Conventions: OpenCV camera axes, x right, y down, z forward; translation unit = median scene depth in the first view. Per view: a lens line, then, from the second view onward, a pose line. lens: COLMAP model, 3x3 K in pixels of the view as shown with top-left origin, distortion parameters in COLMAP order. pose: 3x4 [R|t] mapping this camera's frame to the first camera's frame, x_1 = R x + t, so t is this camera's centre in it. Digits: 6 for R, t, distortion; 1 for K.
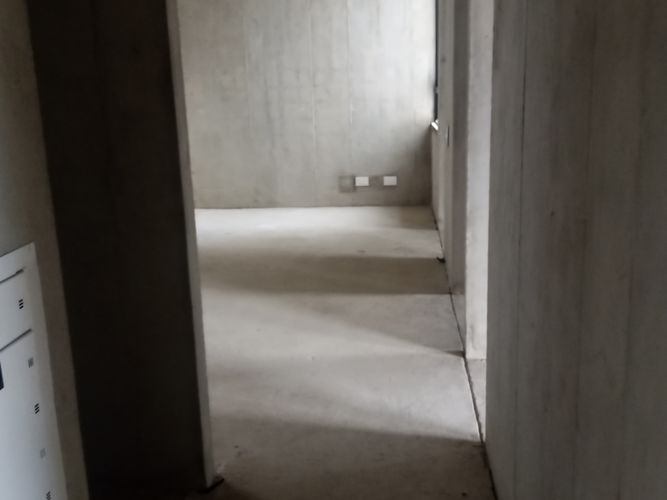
lens RADIAL K [[744.4, 0, 335.3], [0, 744.4, 251.0], [0, 0, 1]] dist [0.102218, 0.000000]
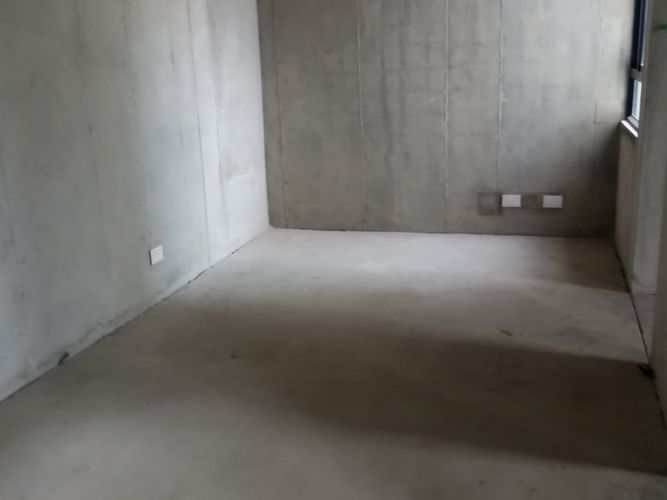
lens RADIAL K [[744.4, 0, 330.9], [0, 744.4, 251.4], [0, 0, 1]] dist [0.102218, 0.000000]
pose [[0.980784, 0.044470, -0.189963, 0.004699], [-0.036011, 0.998210, 0.047751, -0.073724], [0.191747, -0.039993, 0.980629, 0.259429]]
